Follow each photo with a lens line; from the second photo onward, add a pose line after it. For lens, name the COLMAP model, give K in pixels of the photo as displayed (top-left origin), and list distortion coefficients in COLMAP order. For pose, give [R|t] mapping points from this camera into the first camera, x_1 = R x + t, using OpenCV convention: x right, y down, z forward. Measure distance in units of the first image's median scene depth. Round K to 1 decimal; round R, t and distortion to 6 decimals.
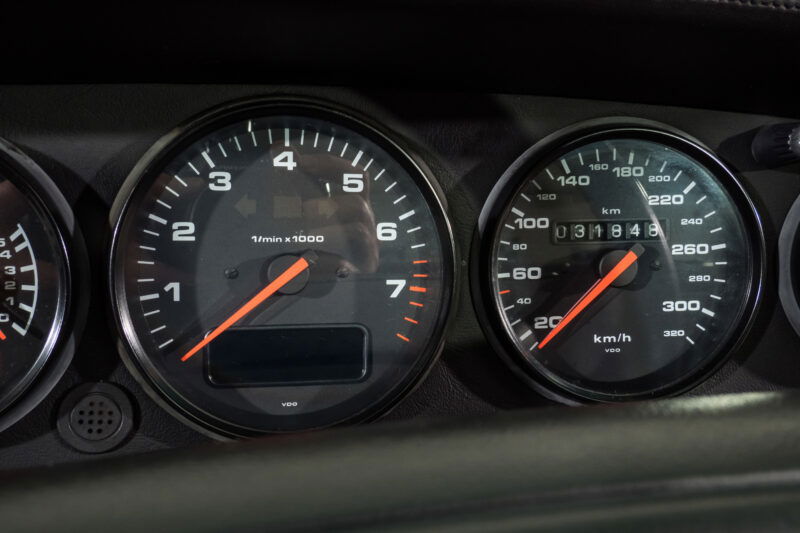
lens RADIAL K [[796.1, 0, 404.1], [0, 796.1, 262.6], [0, 0, 1]] dist [0.024687, 0.000000]
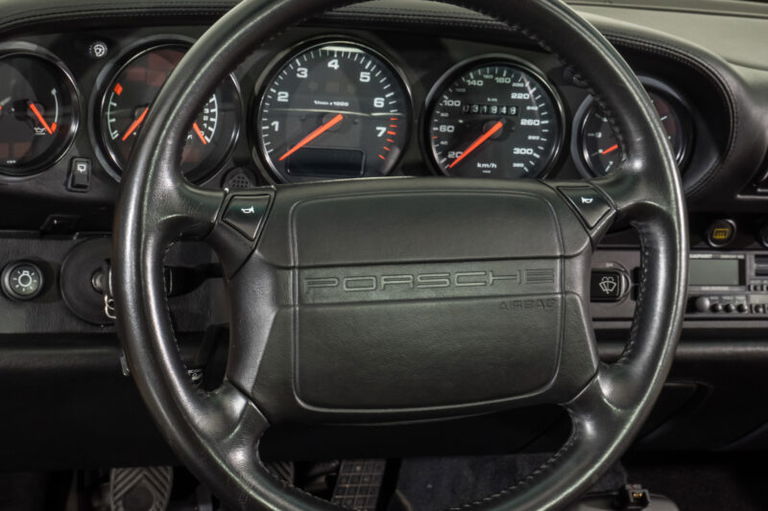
lens RADIAL K [[1372.8, 0, 383.3], [0, 1372.8, 255.7], [0, 0, 1]] dist [-0.004947, 0.000000]
pose [[0.987327, 0.061425, 0.146332, -0.468257], [-0.082796, 0.985998, 0.144752, -0.152660], [-0.135392, -0.155033, 0.978588, -2.295296]]
